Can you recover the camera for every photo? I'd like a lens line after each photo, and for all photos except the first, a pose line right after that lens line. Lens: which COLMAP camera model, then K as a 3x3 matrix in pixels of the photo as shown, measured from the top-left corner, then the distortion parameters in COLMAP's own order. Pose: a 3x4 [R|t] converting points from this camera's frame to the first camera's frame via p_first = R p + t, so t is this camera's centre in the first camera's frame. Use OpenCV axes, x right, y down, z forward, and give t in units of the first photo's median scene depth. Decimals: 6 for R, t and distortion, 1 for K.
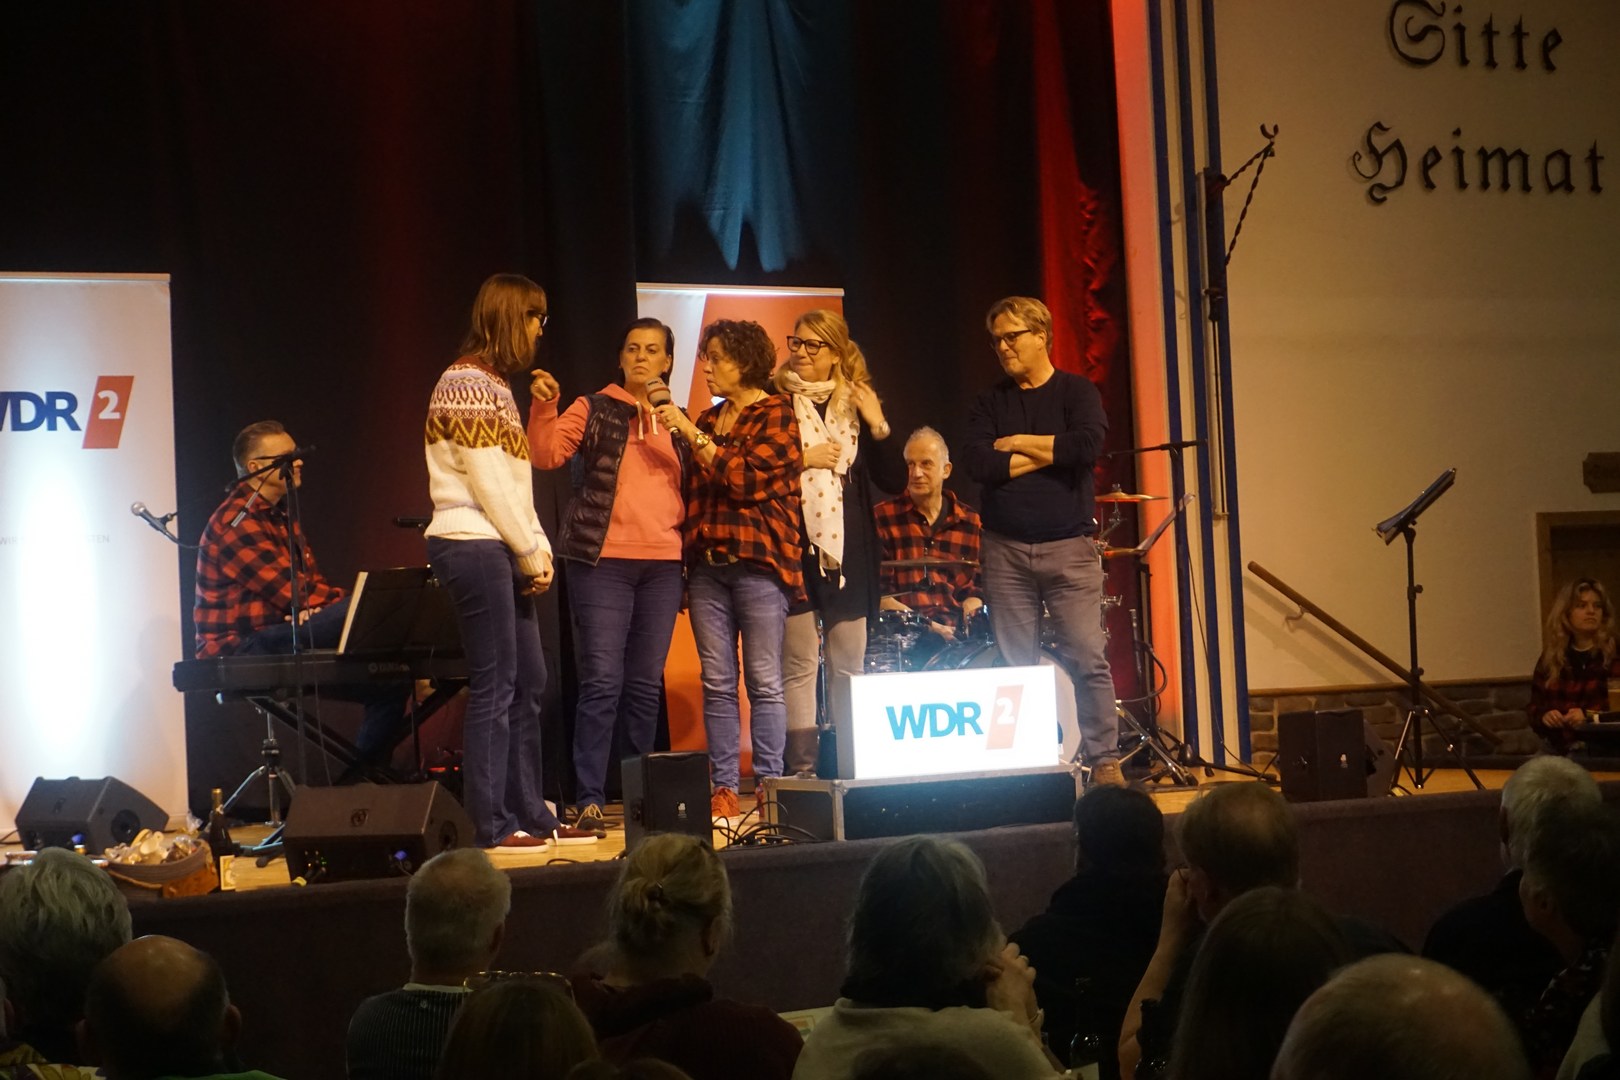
lens RADIAL K [[3411.7, 0, 810.0], [0, 3411.7, 540.0], [0, 0, 1]] dist [-0.001097, 0.016754]
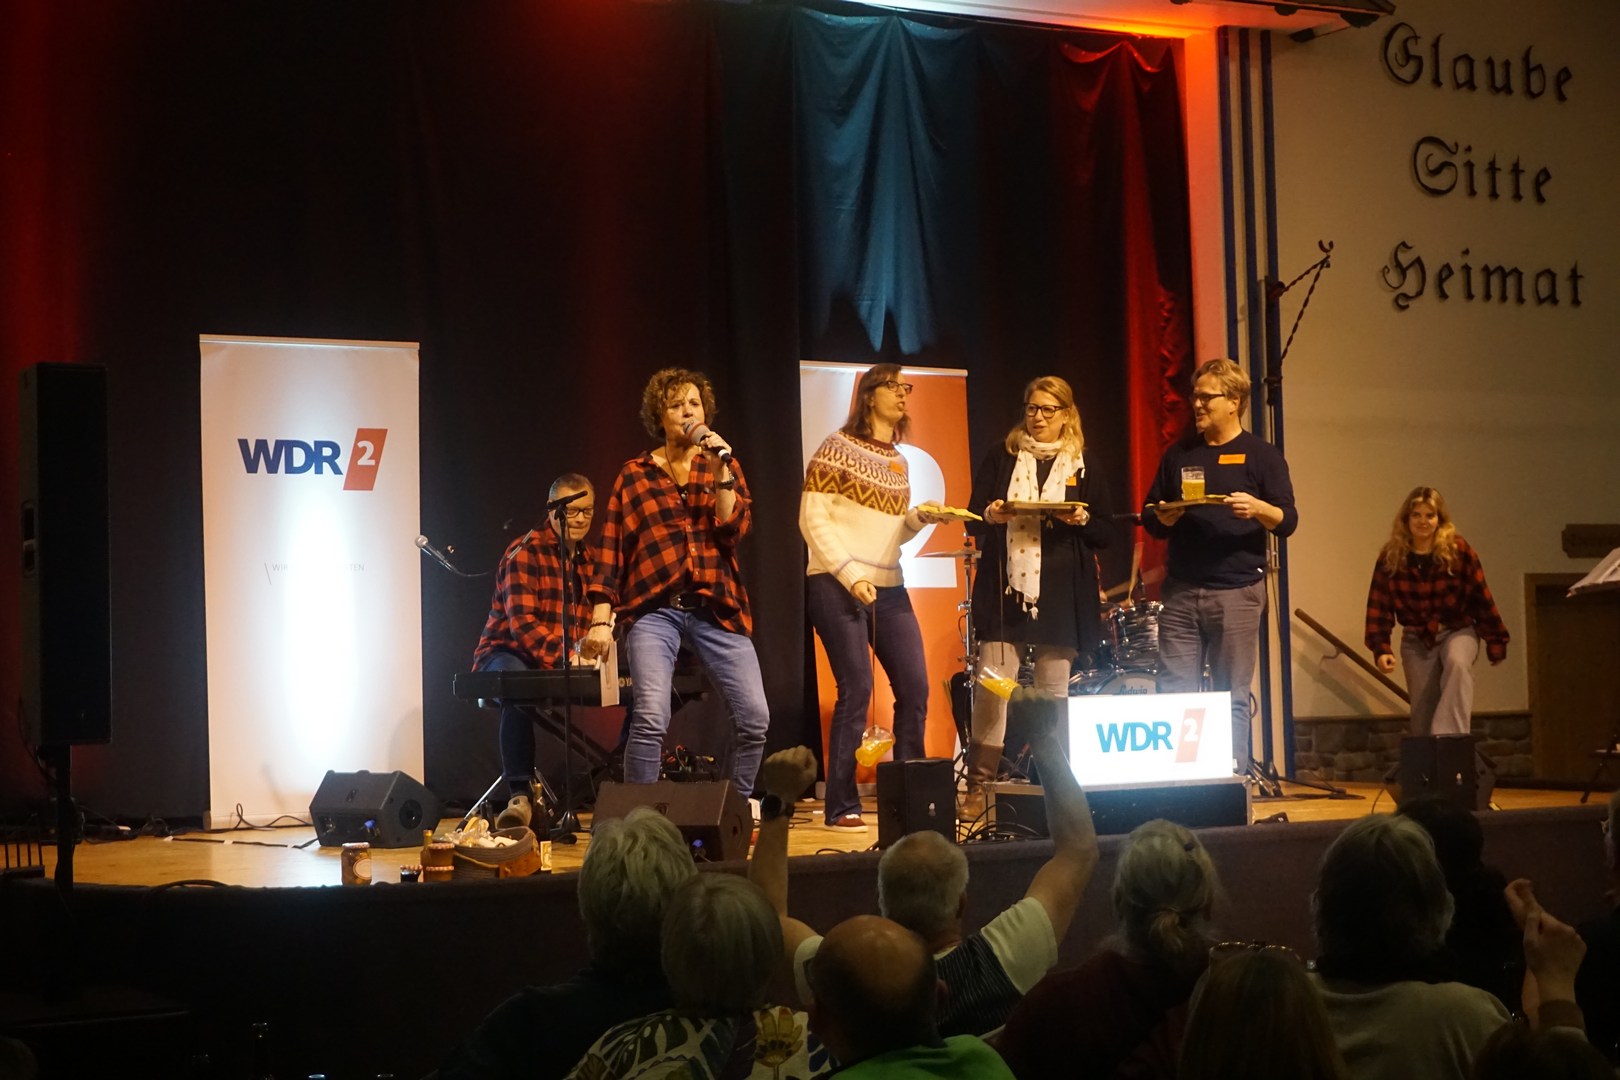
lens RADIAL K [[2850.0, 0, 810.0], [0, 2850.0, 540.0], [0, 0, 1]] dist [-0.011431, 0.027522]
pose [[0.999298, 0.022253, 0.030135, -0.074120], [-0.021747, 0.999618, -0.017032, 0.003126], [-0.030503, 0.016365, 0.999401, 0.017885]]
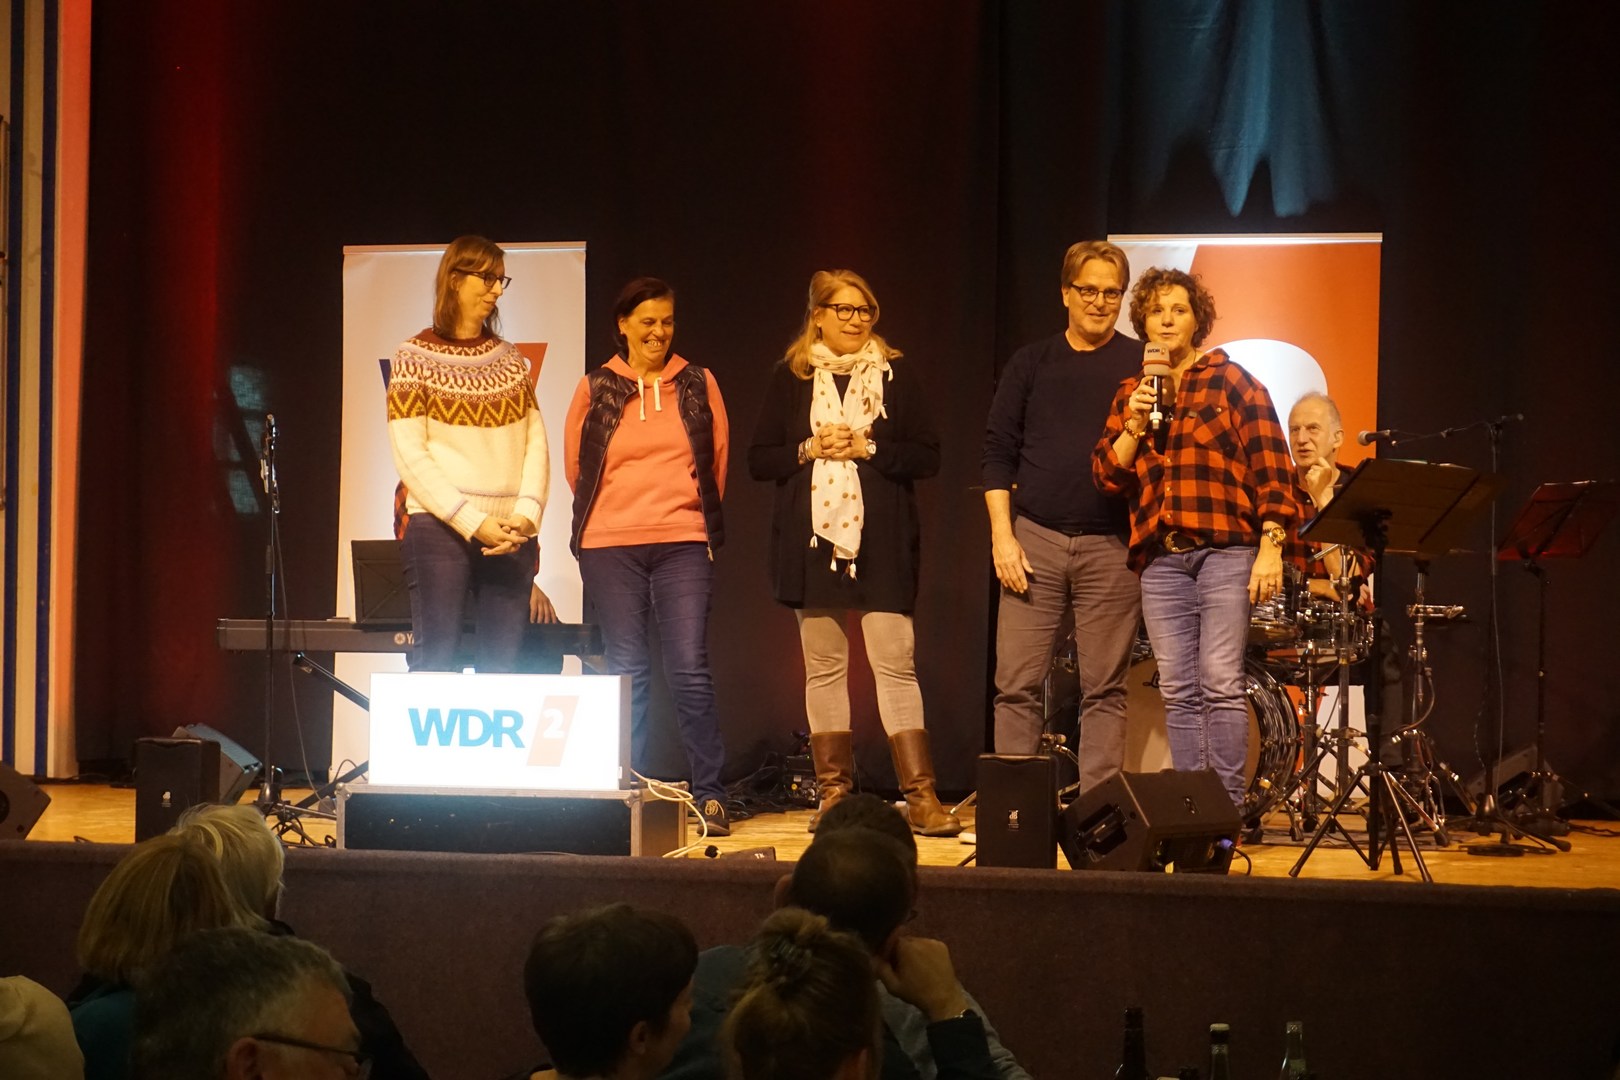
lens RADIAL K [[3387.2, 0, 807.6], [0, 3387.2, 602.3], [0, 0, 1]] dist [0.006258, 0.049969]
pose [[0.725557, 0.047602, -0.686513, 0.501651], [-0.024830, 0.998766, 0.043011, -0.014758], [0.687714, -0.014160, 0.725844, 0.289392]]
